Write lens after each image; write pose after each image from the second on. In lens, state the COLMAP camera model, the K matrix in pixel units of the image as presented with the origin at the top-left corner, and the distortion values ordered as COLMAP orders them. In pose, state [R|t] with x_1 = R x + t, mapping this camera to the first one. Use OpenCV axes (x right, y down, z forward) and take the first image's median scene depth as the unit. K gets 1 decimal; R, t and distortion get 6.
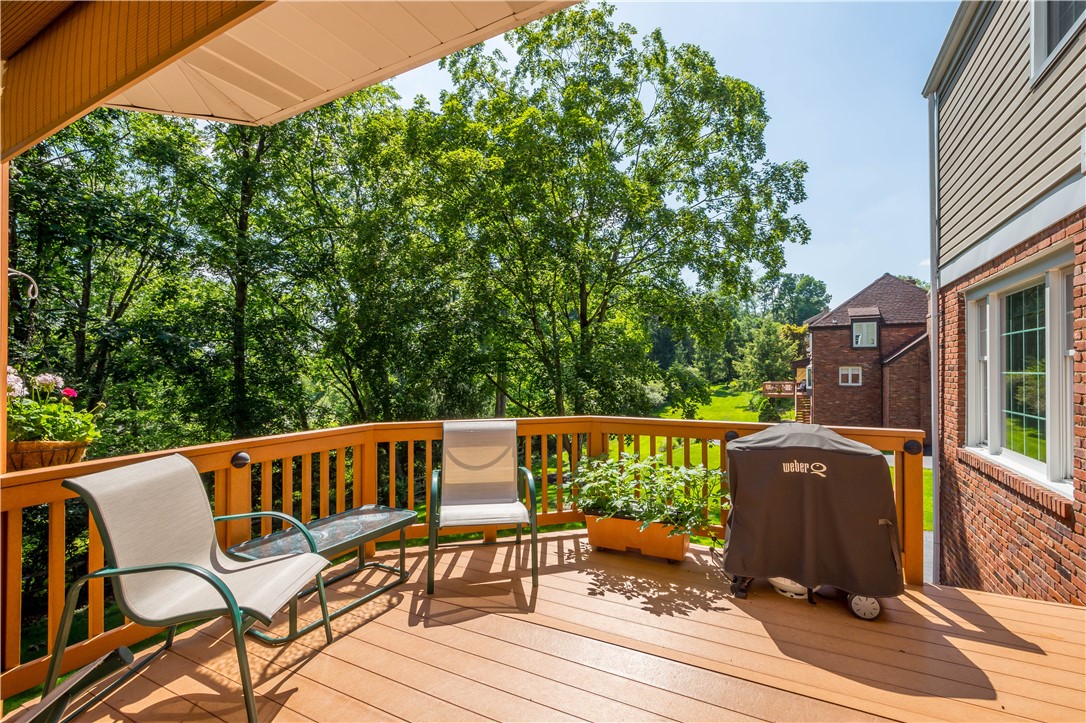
lens RADIAL K [[471.9, 0, 545.4], [0, 471.9, 363.0], [0, 0, 1]] dist [-0.004598, -0.000193]
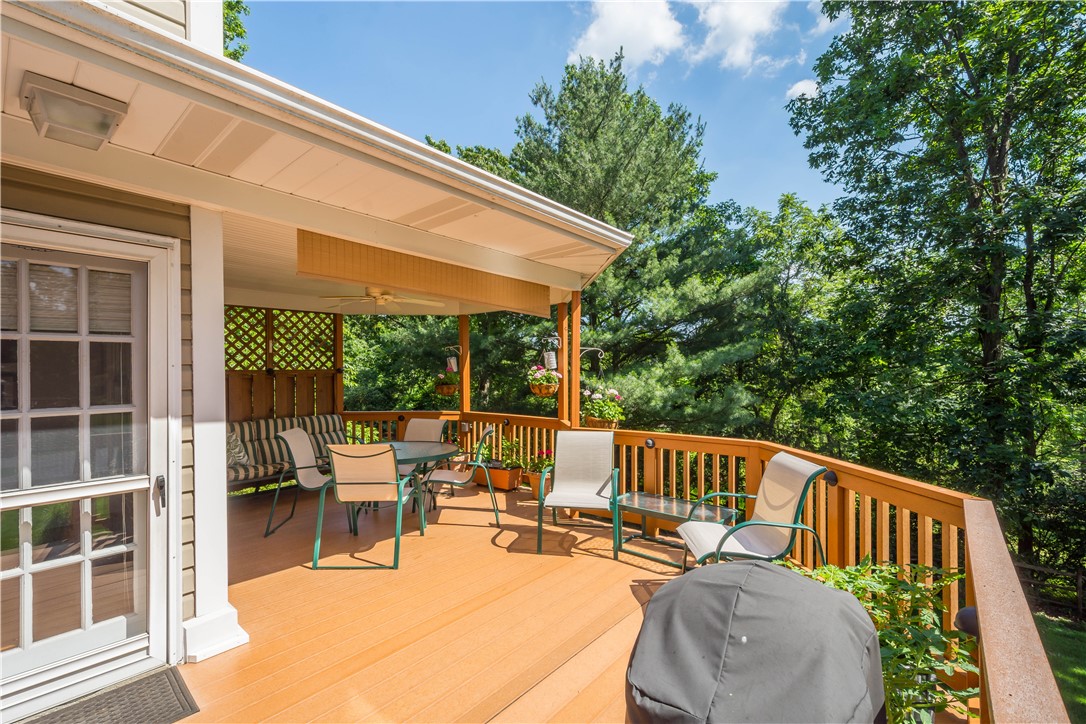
lens RADIAL K [[471.9, 0, 541.9], [0, 471.9, 370.7], [0, 0, 1]] dist [-0.004598, -0.000193]
pose [[-0.222194, -0.006355, -0.974982, 1.269312], [0.012931, 0.999872, -0.009464, -0.041260], [0.974917, -0.014710, -0.222084, 1.217037]]
